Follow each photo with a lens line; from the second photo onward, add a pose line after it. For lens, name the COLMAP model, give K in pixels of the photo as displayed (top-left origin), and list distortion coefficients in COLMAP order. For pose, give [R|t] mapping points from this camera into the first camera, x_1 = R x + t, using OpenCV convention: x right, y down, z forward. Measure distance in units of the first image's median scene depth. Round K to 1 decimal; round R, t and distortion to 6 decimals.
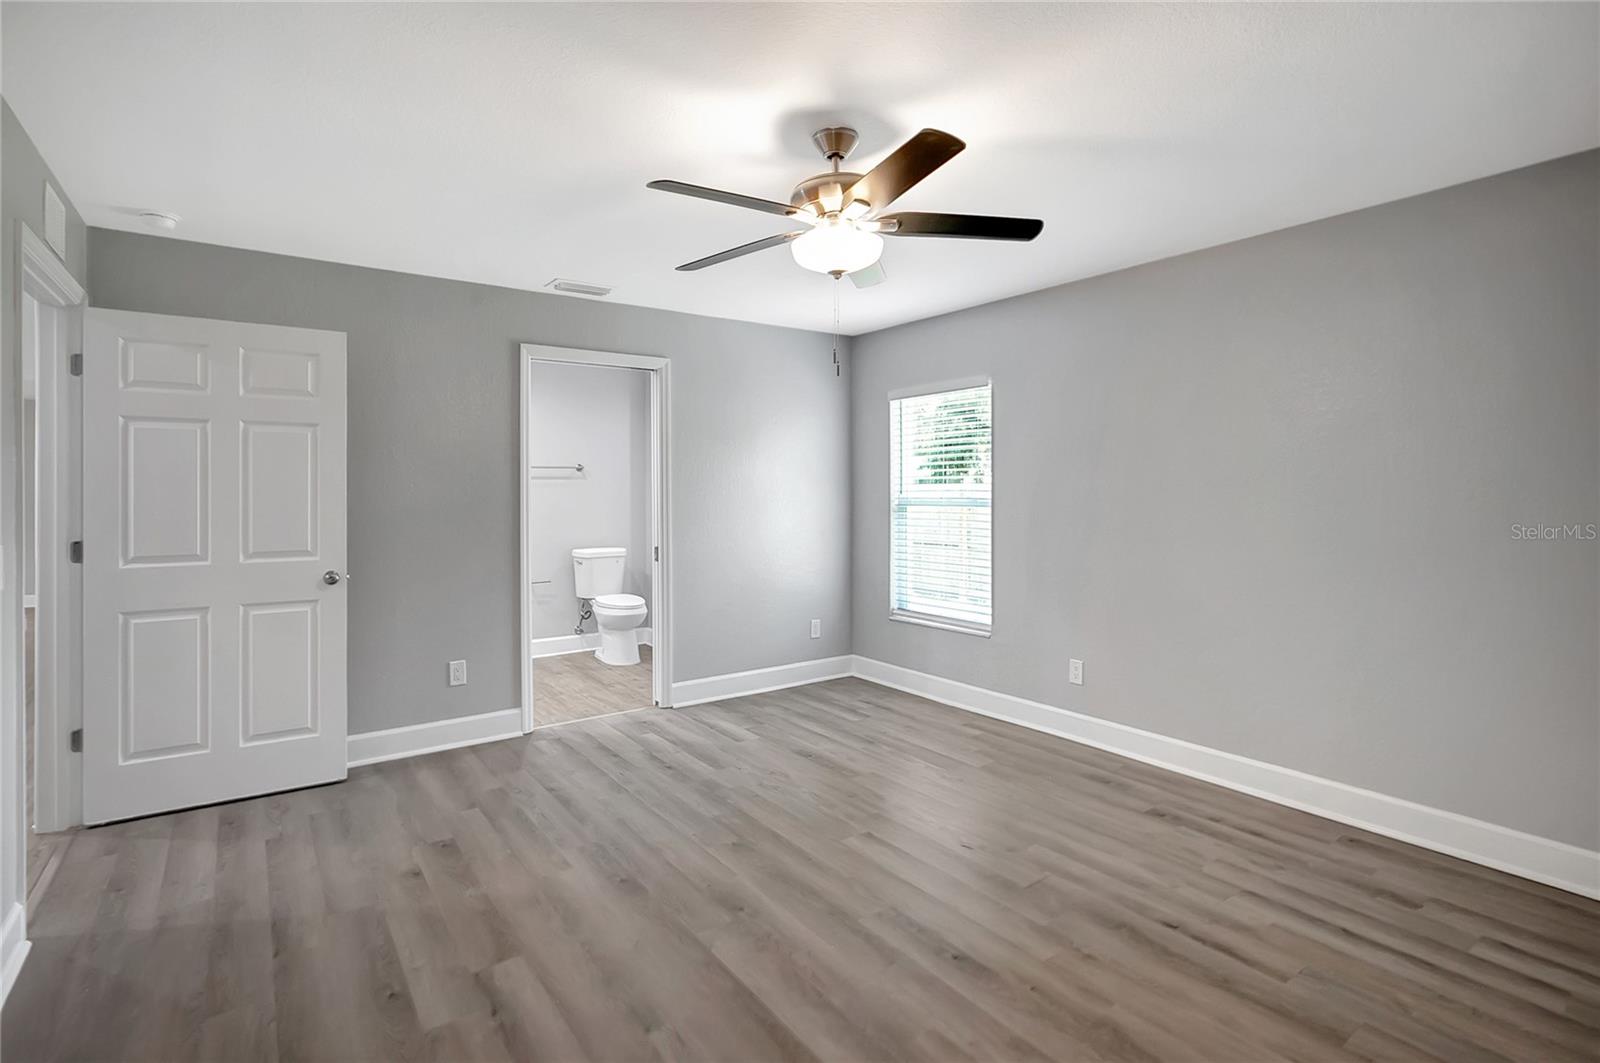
lens RADIAL K [[762.4, 0, 794.4], [0, 762.4, 480.4], [0, 0, 1]] dist [-0.014167, 0.000430]
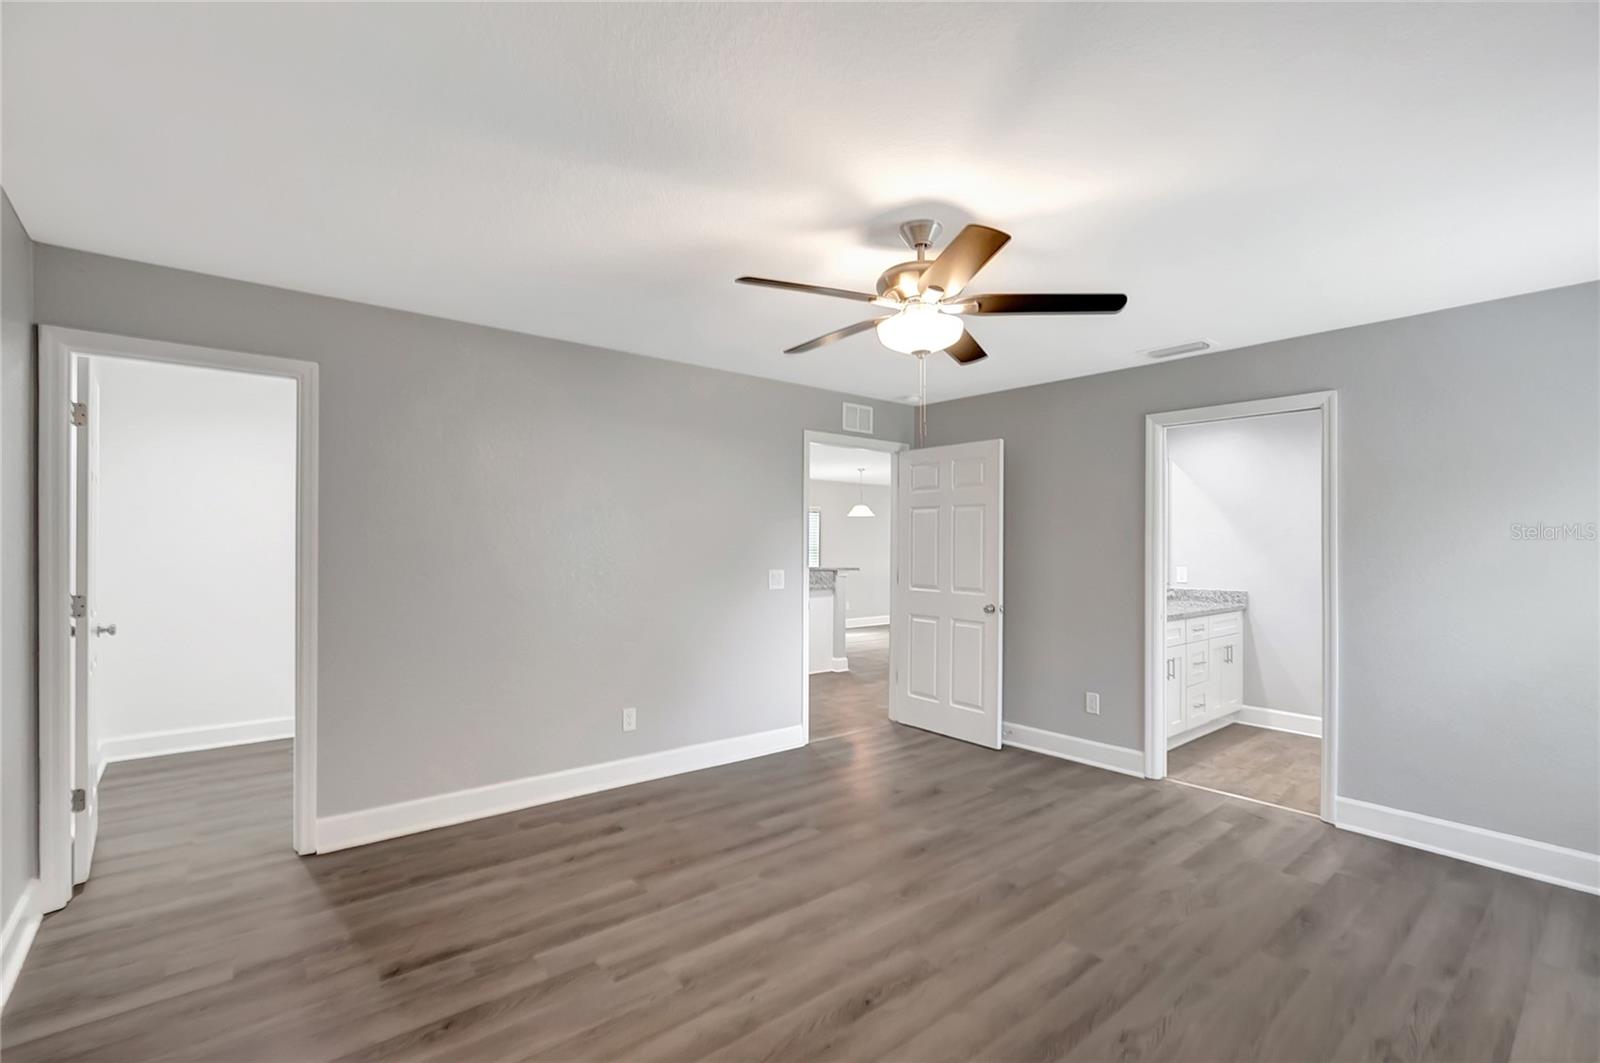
lens RADIAL K [[725.6, 0, 801.0], [0, 725.6, 538.4], [0, 0, 1]] dist [-0.032277, 0.015627]
pose [[0.074644, -0.004013, -0.997202, 0.741380], [0.001353, 0.999991, -0.003923, -0.002062], [0.997209, -0.001056, 0.074649, 0.518440]]
